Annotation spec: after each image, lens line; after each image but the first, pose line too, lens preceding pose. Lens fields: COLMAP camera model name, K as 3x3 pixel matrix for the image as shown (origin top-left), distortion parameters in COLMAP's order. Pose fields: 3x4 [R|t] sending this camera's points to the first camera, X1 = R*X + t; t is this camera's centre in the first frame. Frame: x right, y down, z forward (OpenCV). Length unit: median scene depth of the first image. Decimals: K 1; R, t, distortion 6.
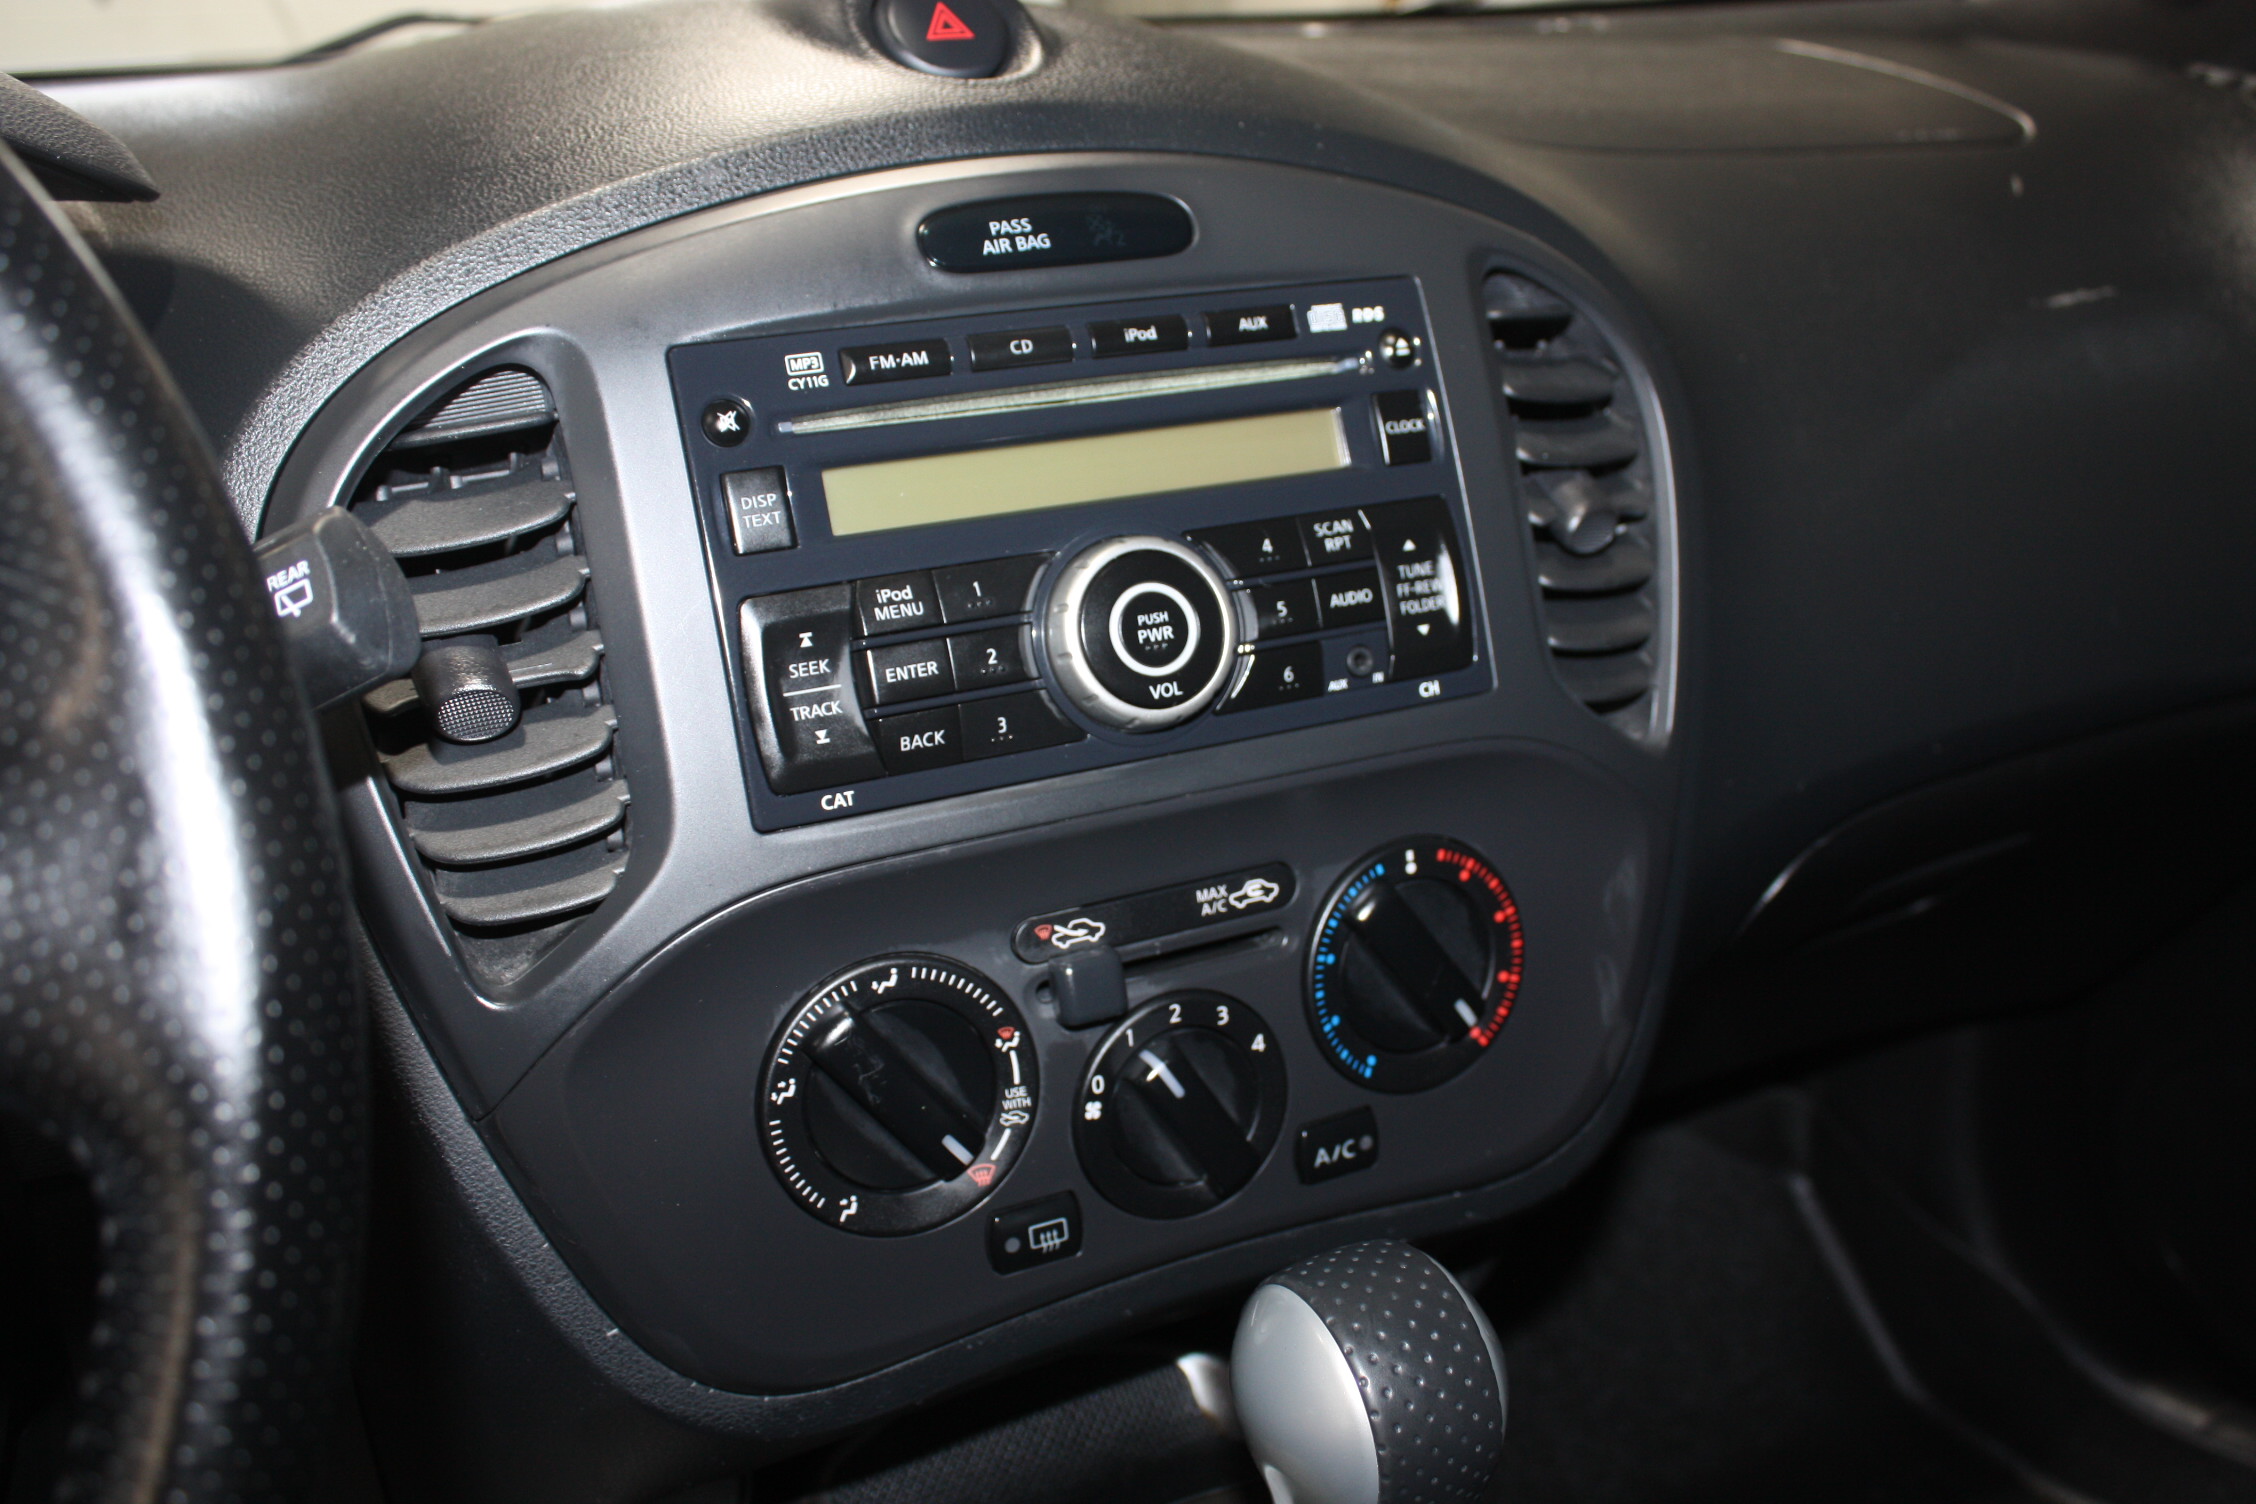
lens RADIAL K [[2028.0, 0, 1128.6], [0, 2028.0, 760.0], [0, 0, 1]] dist [-0.072704, -0.009838]
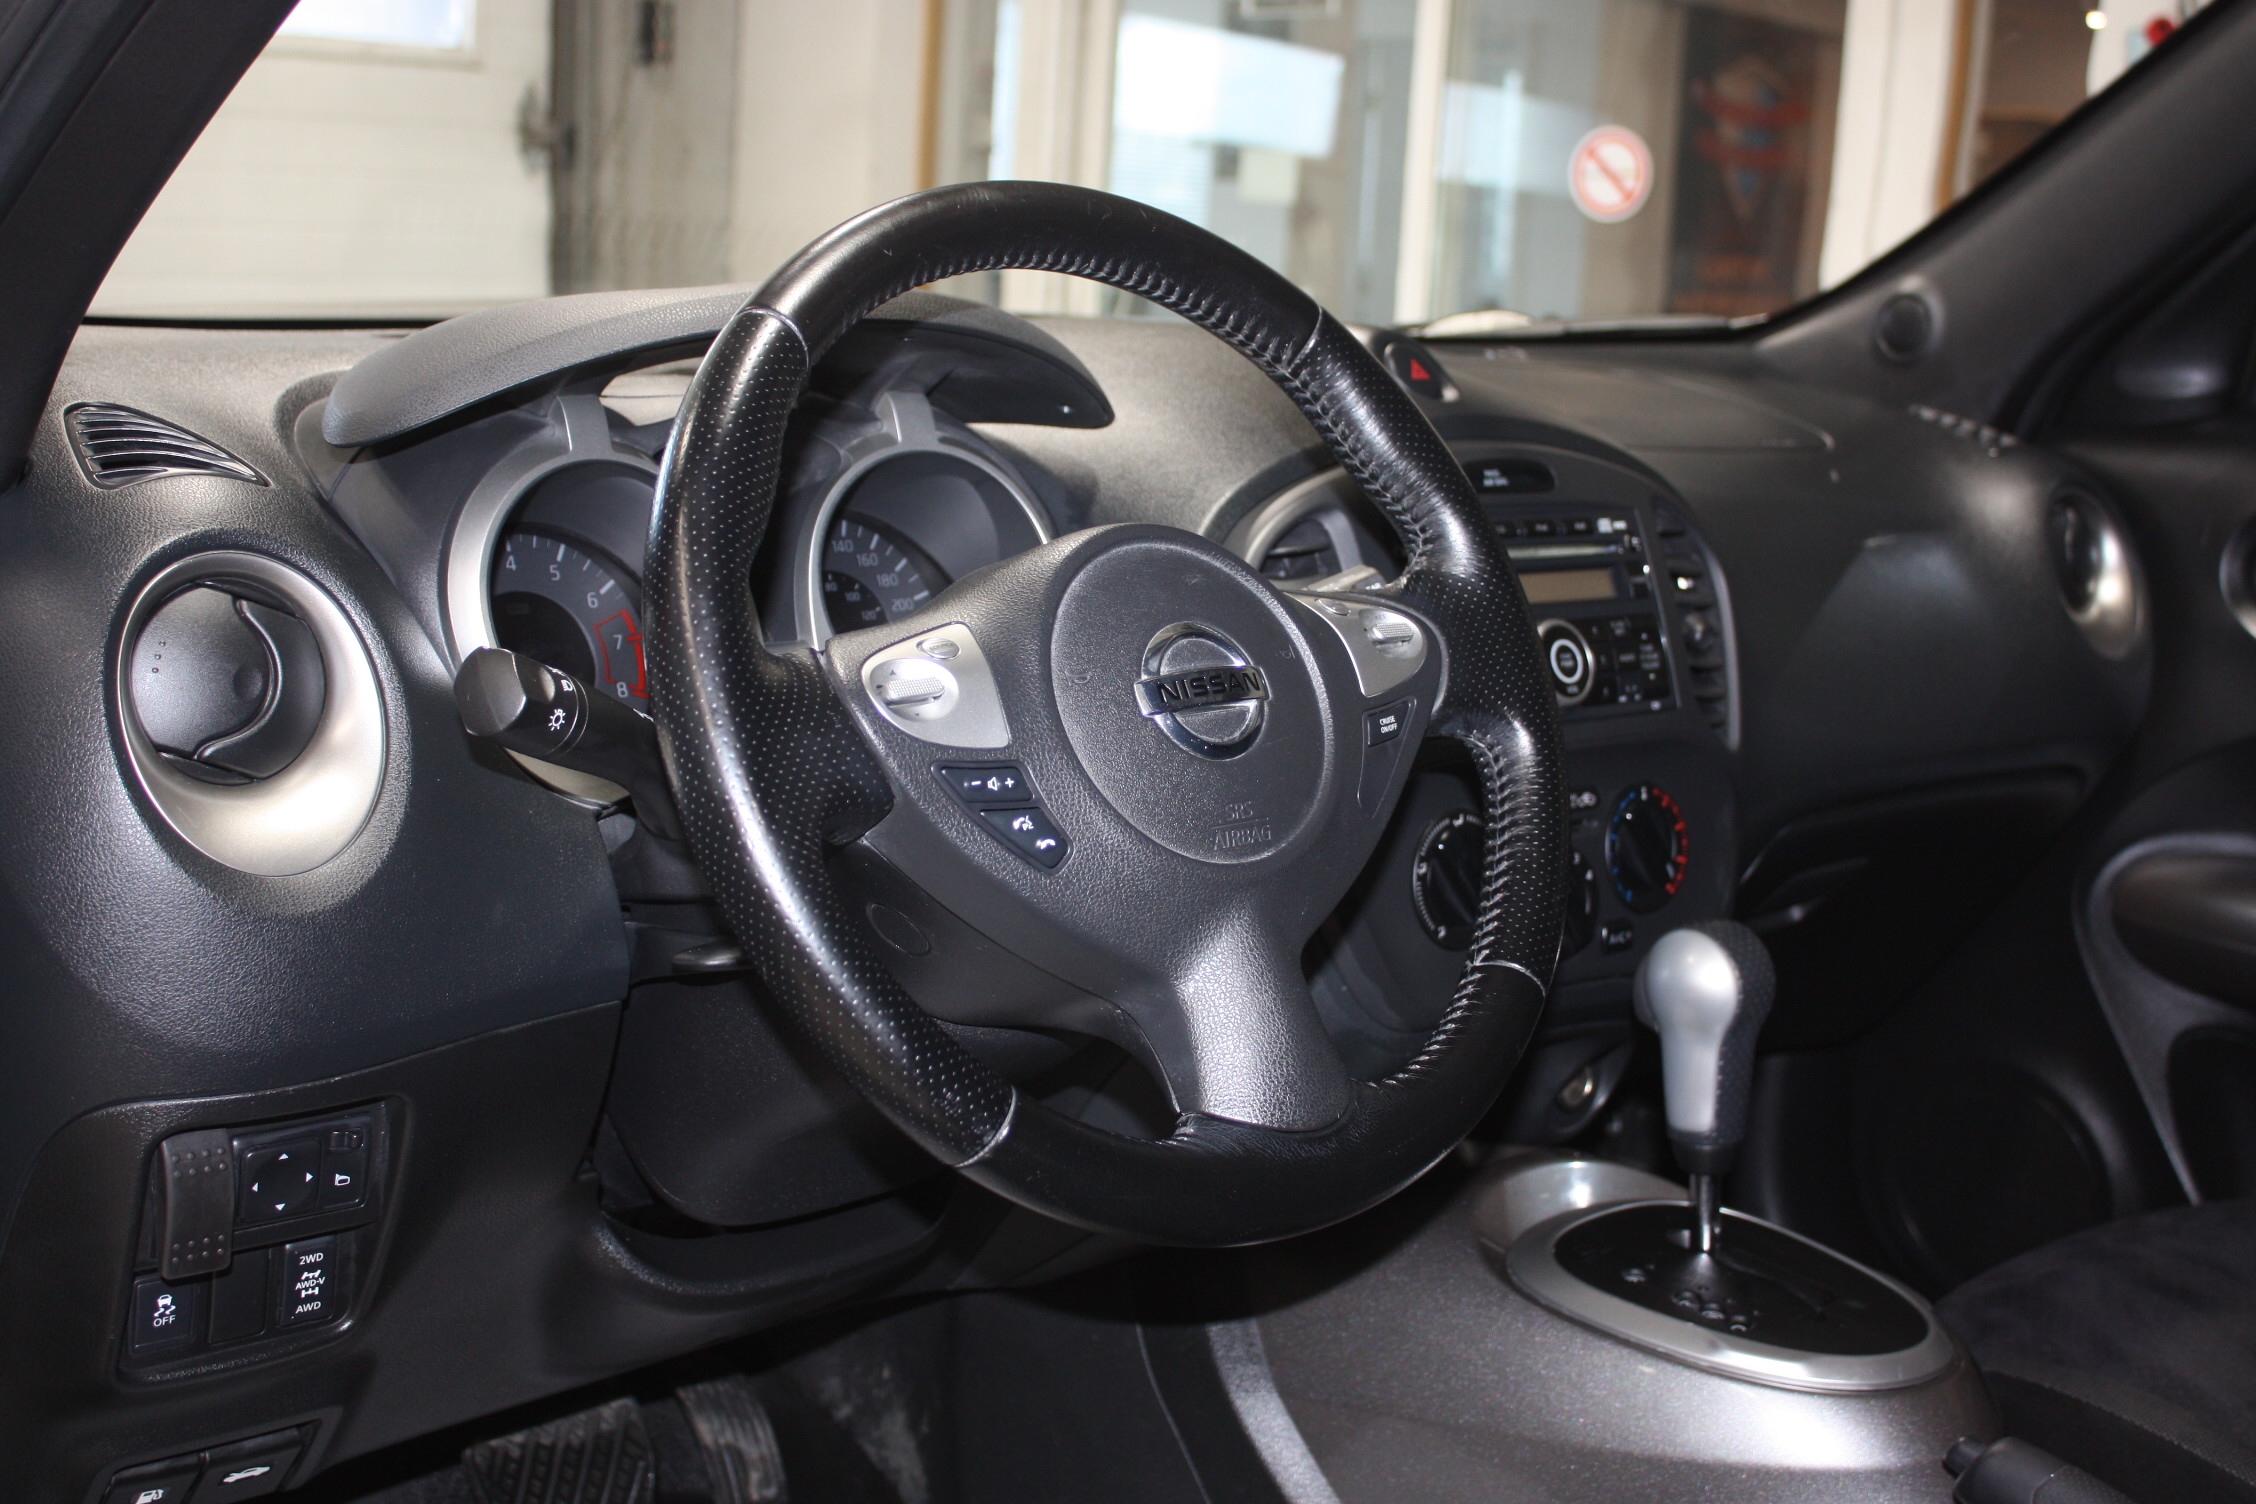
lens RADIAL K [[2841.8, 0, 1127.3], [0, 2841.8, 748.3], [0, 0, 1]] dist [0.019691, 0.000000]
pose [[0.954720, 0.030113, 0.295979, -1.220481], [0.019641, 0.986314, -0.163703, 0.471461], [-0.296858, 0.162104, 0.941062, -1.551607]]
